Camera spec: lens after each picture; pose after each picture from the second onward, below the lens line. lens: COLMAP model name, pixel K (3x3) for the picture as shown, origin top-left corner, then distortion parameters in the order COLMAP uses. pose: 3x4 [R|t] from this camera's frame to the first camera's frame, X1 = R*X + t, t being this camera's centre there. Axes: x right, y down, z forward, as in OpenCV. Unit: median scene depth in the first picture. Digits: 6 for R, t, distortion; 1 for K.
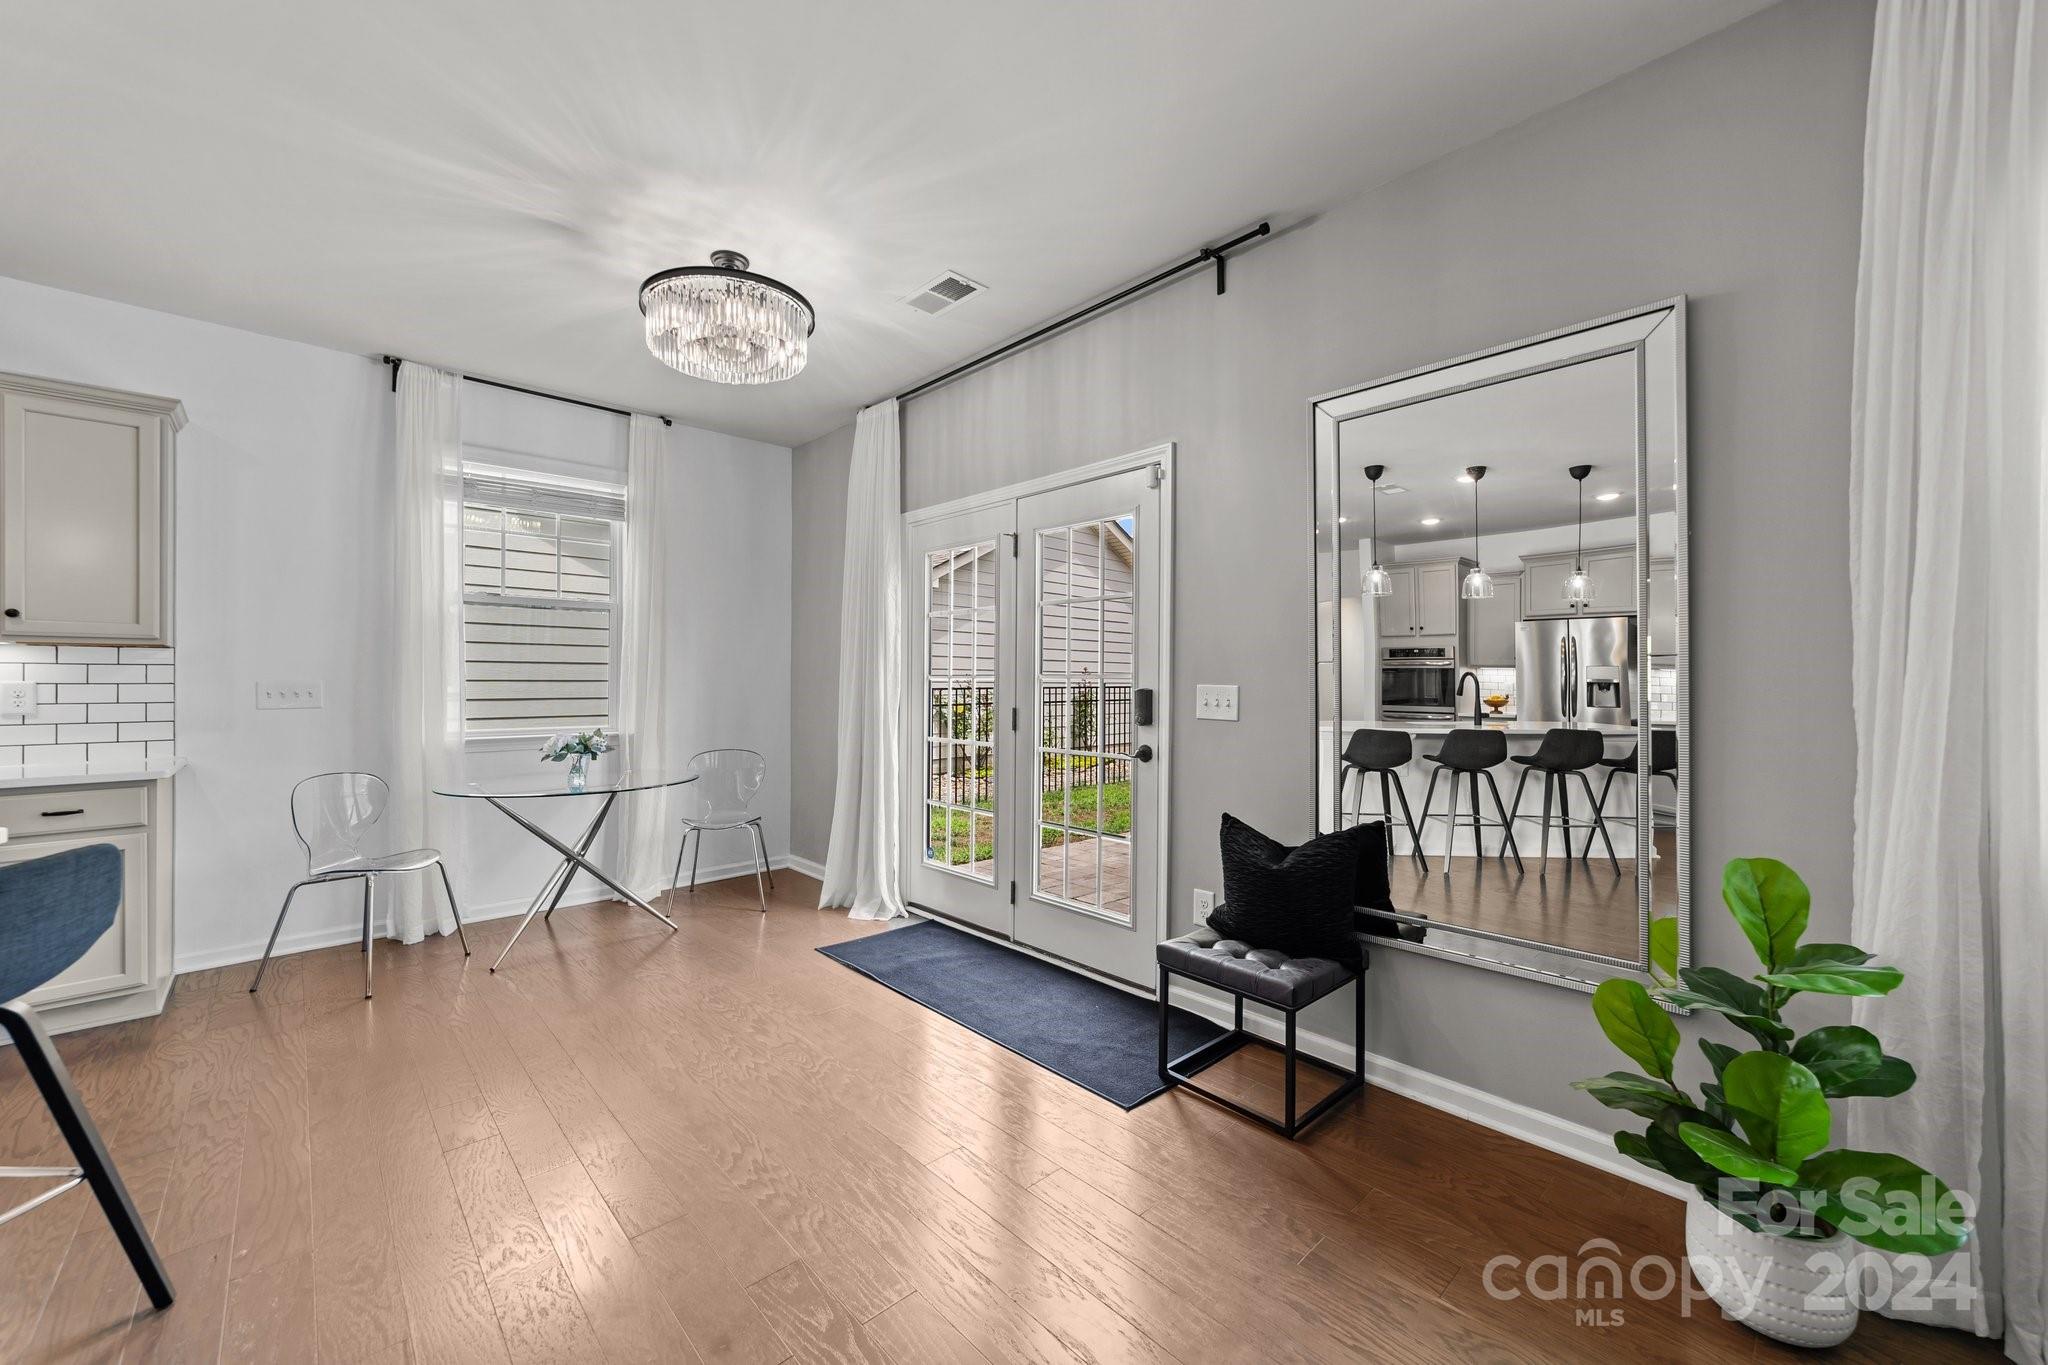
lens RADIAL K [[787.5, 0, 1016.6], [0, 787.5, 679.5], [0, 0, 1]] dist [-0.013465, 0.006462]
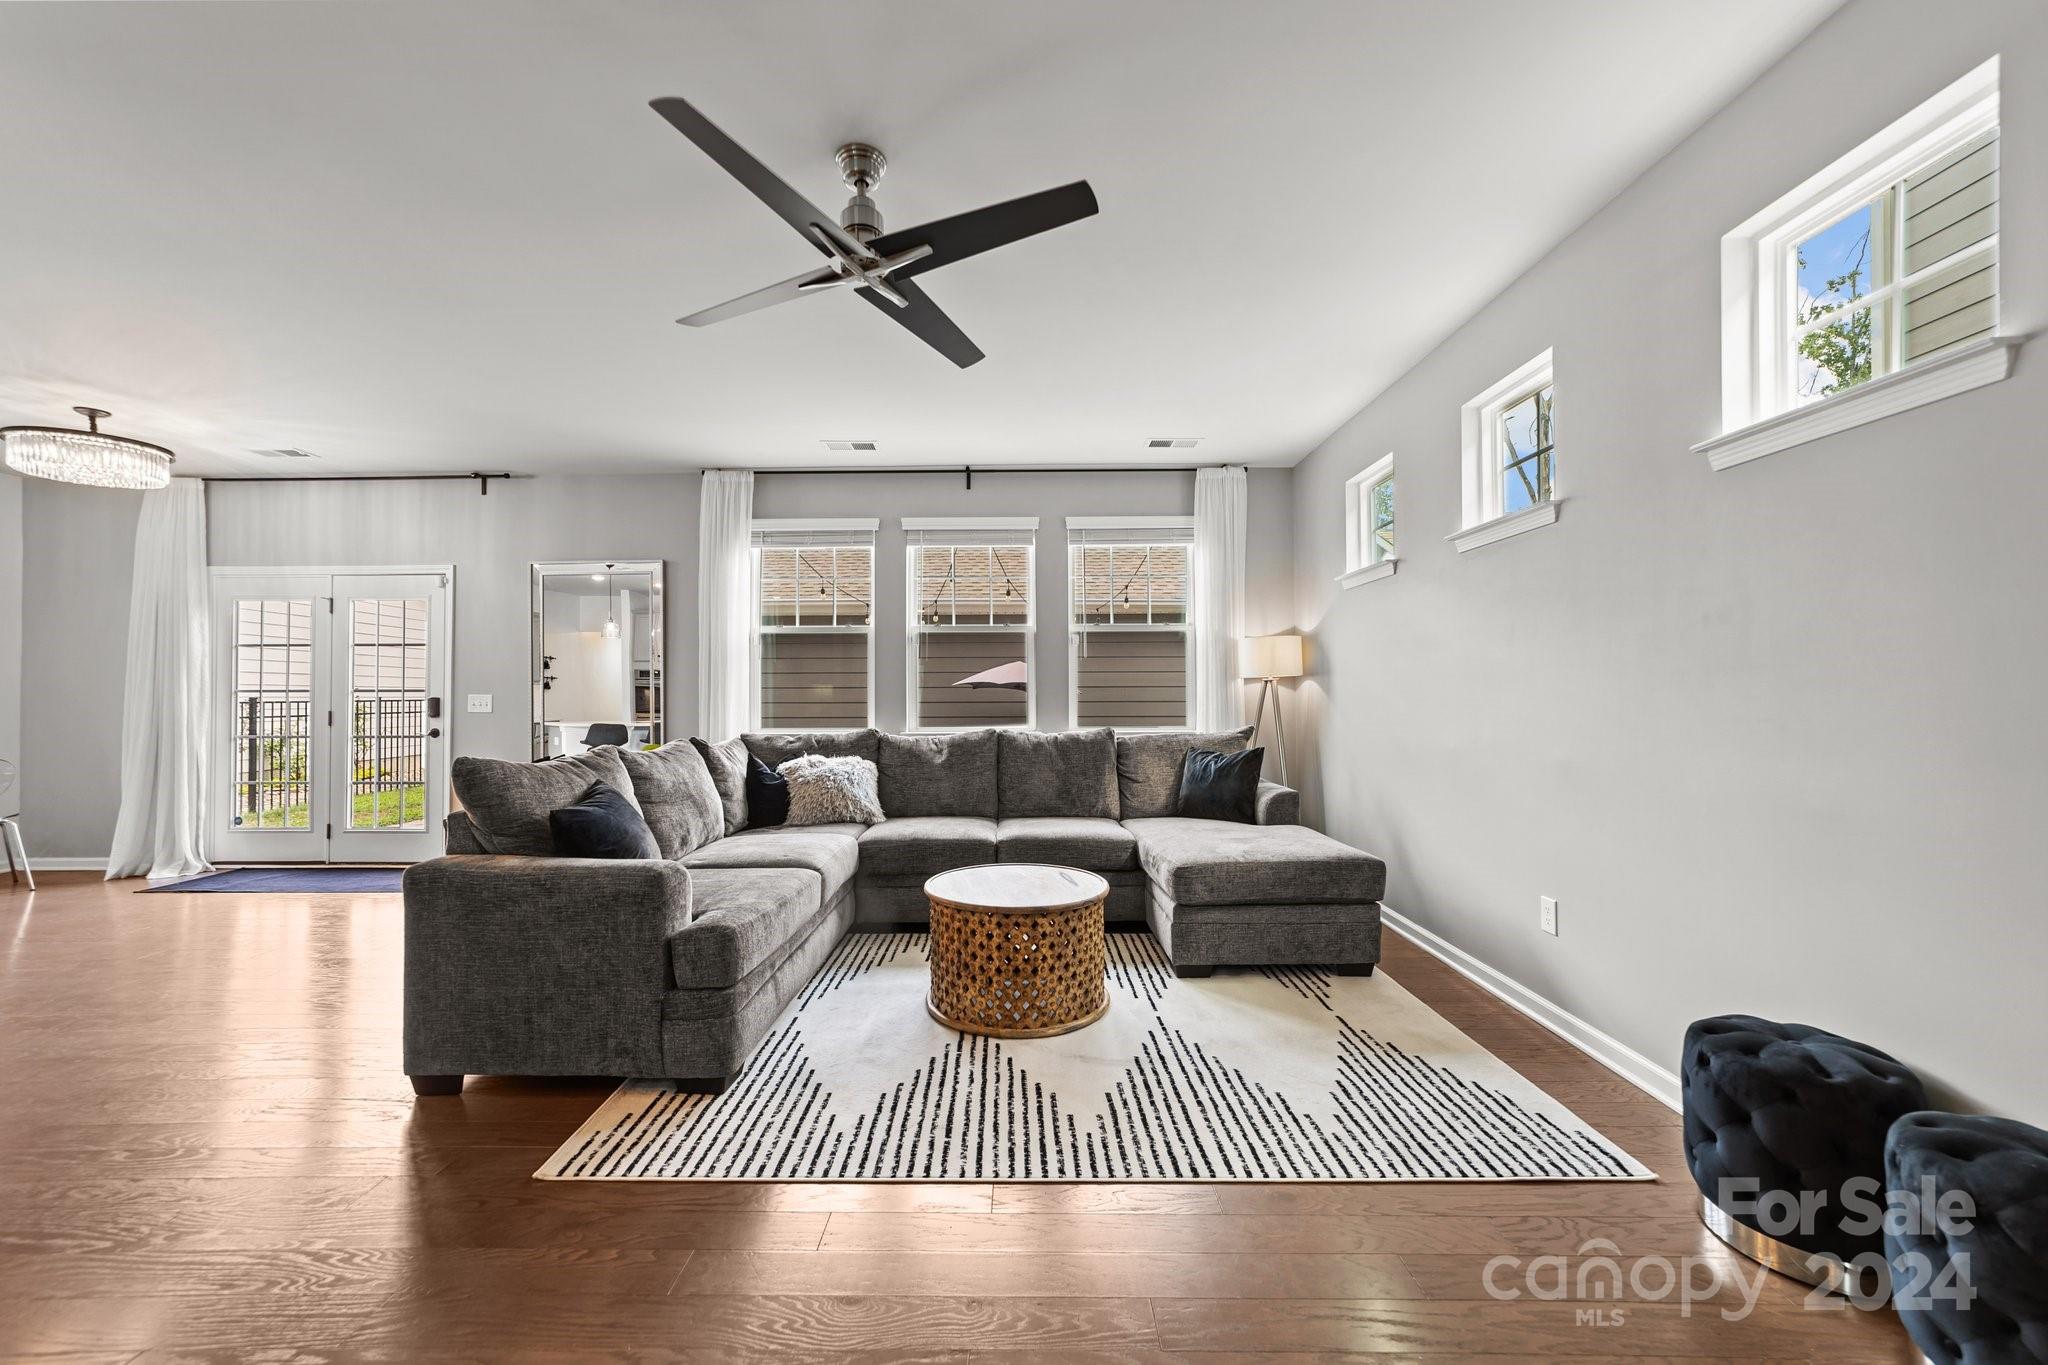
lens RADIAL K [[787.5, 0, 1027.8], [0, 787.5, 685.7], [0, 0, 1]] dist [-0.013465, 0.006462]
pose [[0.686019, 0.003966, 0.727573, -0.191013], [0.002763, 0.999964, -0.008056, 0.003014], [-0.727578, 0.007537, 0.685983, -1.108542]]
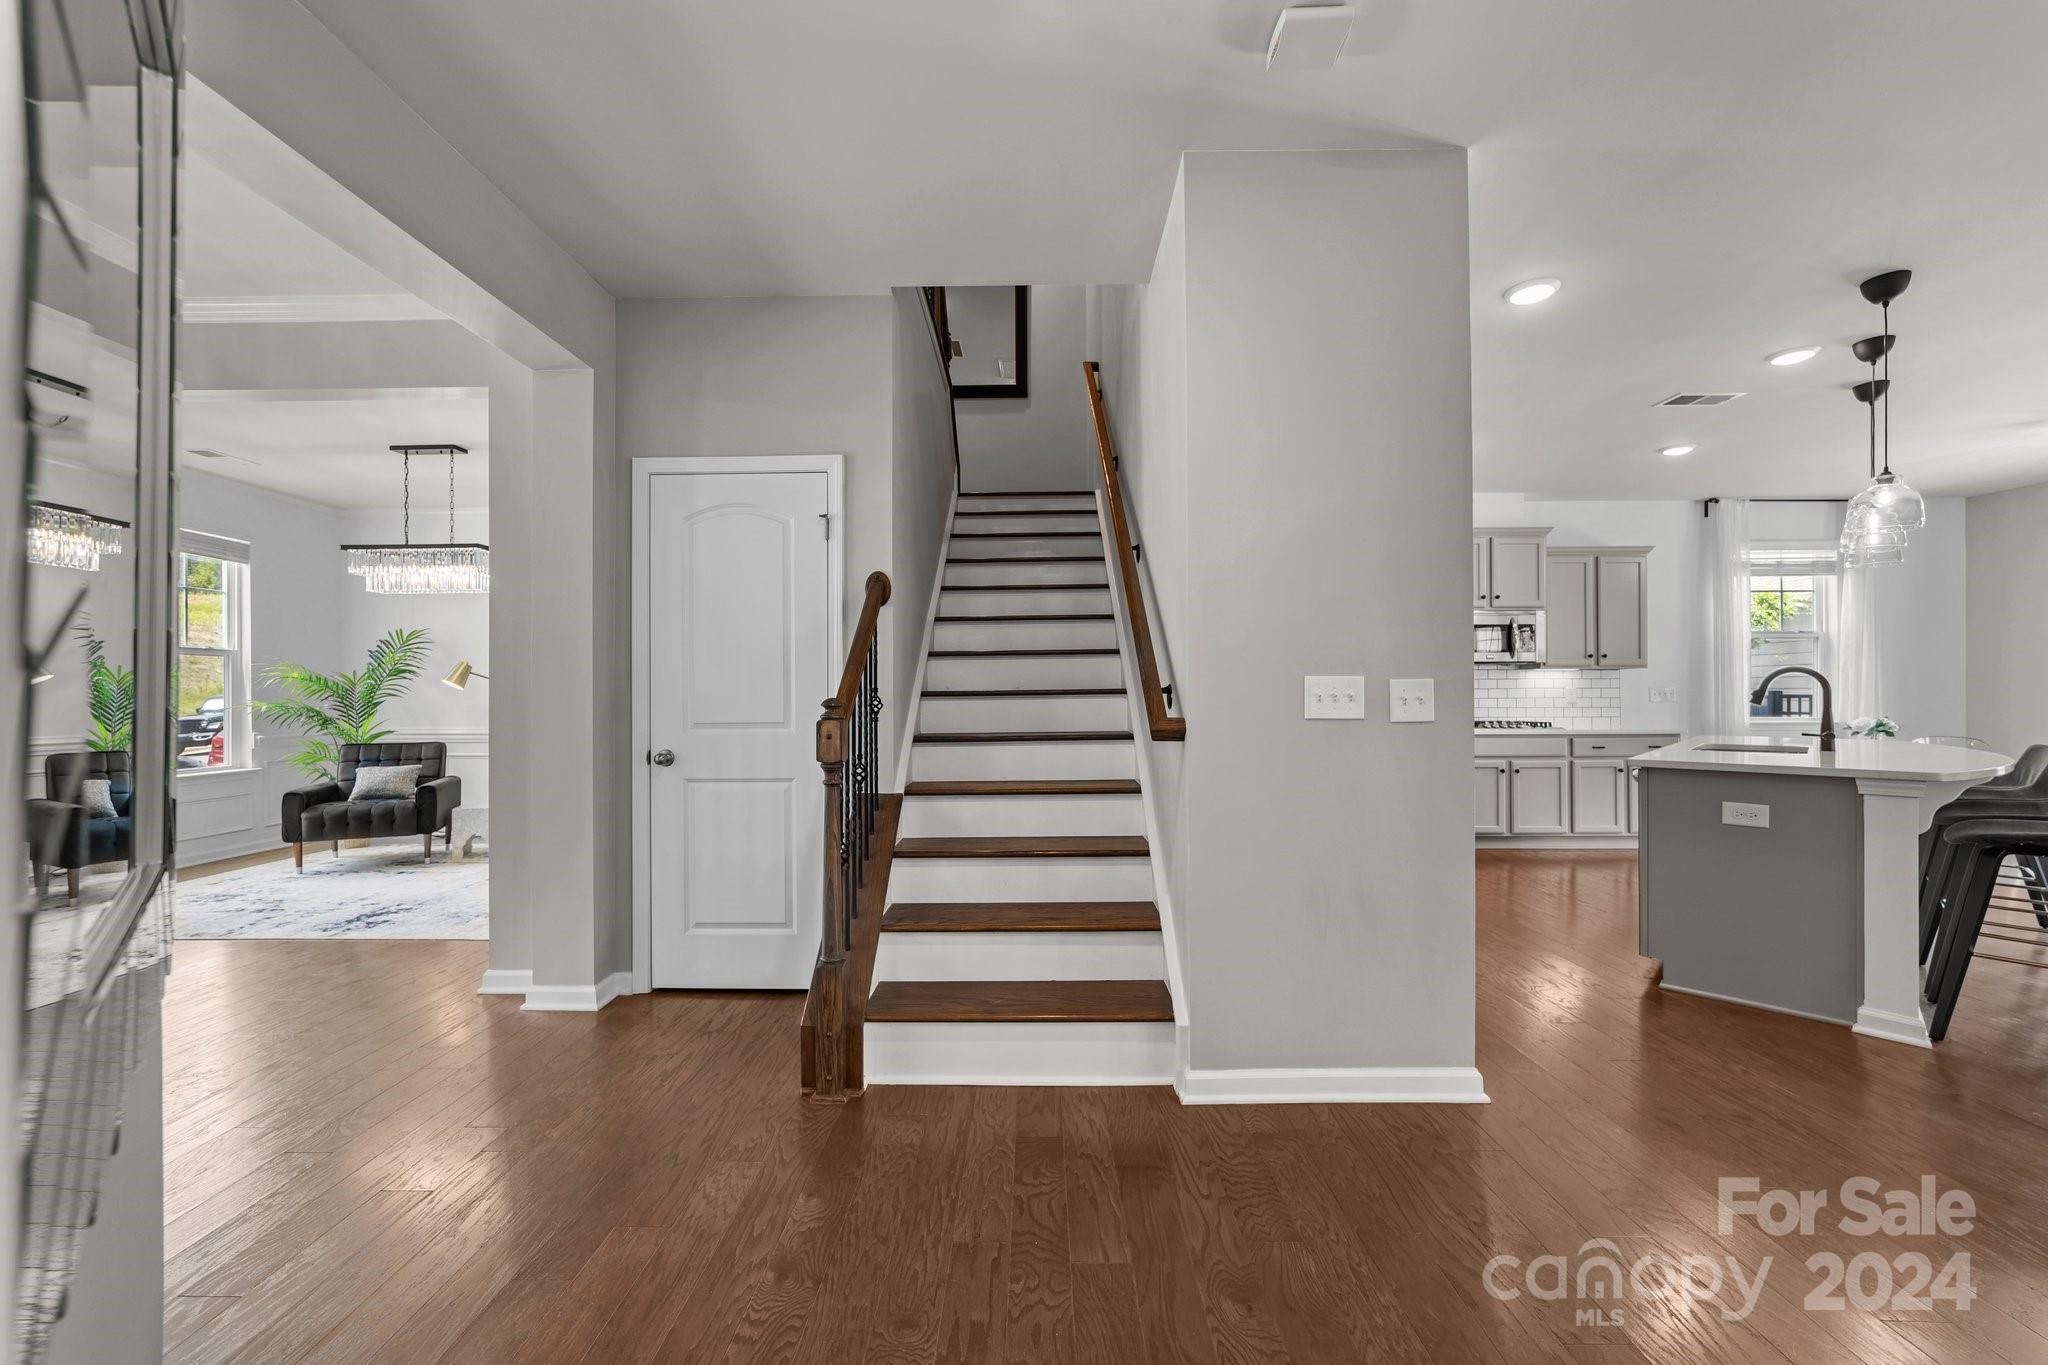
lens RADIAL K [[787.5, 0, 1019.0], [0, 787.5, 686.2], [0, 0, 1]] dist [-0.013465, 0.006462]
pose [[0.718738, -0.008122, -0.695234, -0.769441], [0.007142, 0.999965, -0.004298, -0.001564], [0.695245, -0.001876, 0.718771, -1.430299]]
